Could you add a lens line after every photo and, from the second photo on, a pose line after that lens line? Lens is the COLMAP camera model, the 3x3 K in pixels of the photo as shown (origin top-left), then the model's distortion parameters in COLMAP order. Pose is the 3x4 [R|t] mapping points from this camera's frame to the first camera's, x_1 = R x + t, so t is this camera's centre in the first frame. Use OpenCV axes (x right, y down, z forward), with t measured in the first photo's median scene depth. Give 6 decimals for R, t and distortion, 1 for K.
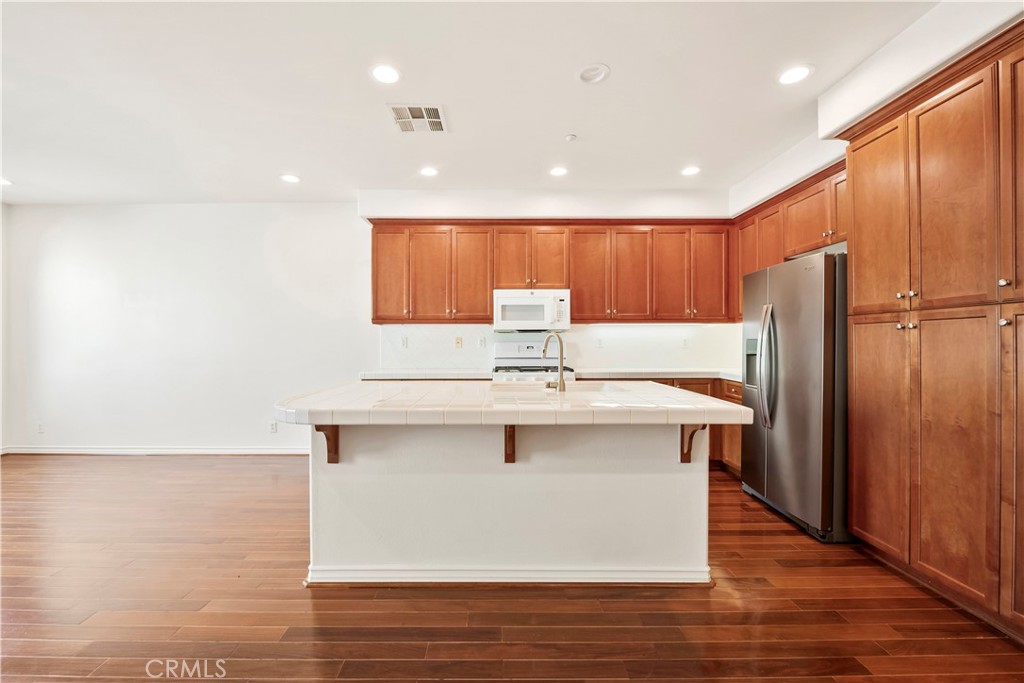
lens RADIAL K [[417.4, 0, 507.6], [0, 417.4, 341.3], [0, 0, 1]] dist [-0.013960, -0.000282]
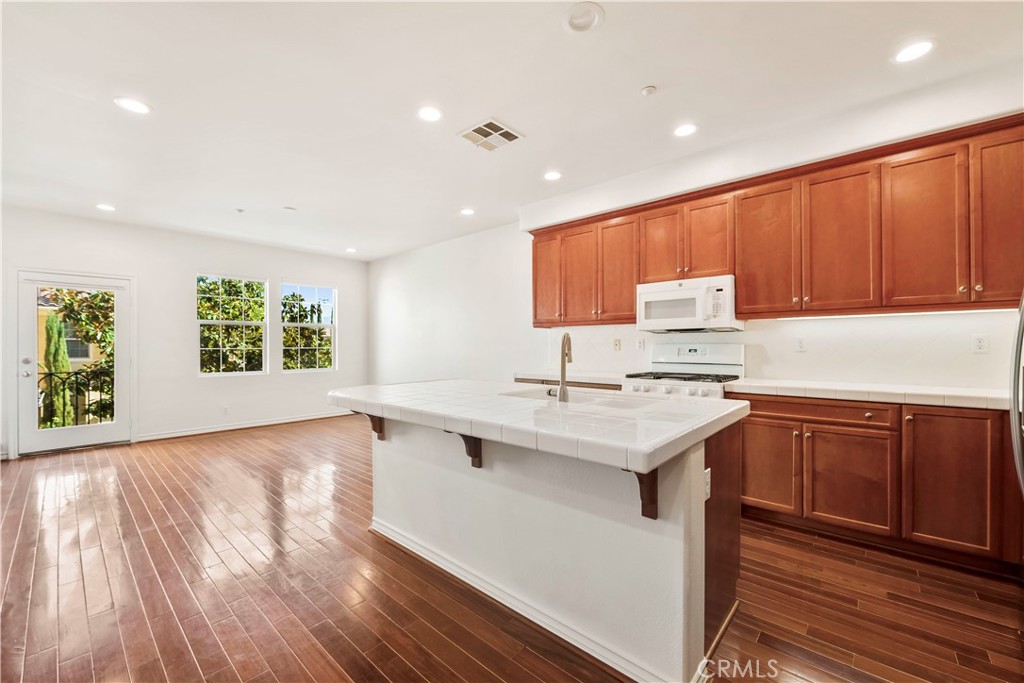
lens RADIAL K [[417.4, 0, 509.0], [0, 417.4, 343.8], [0, 0, 1]] dist [-0.013960, -0.000282]
pose [[0.733867, -0.005140, -0.679274, 0.362728], [0.006178, 0.999981, -0.000893, 0.000026], [0.679265, -0.003541, 0.733884, 0.164099]]
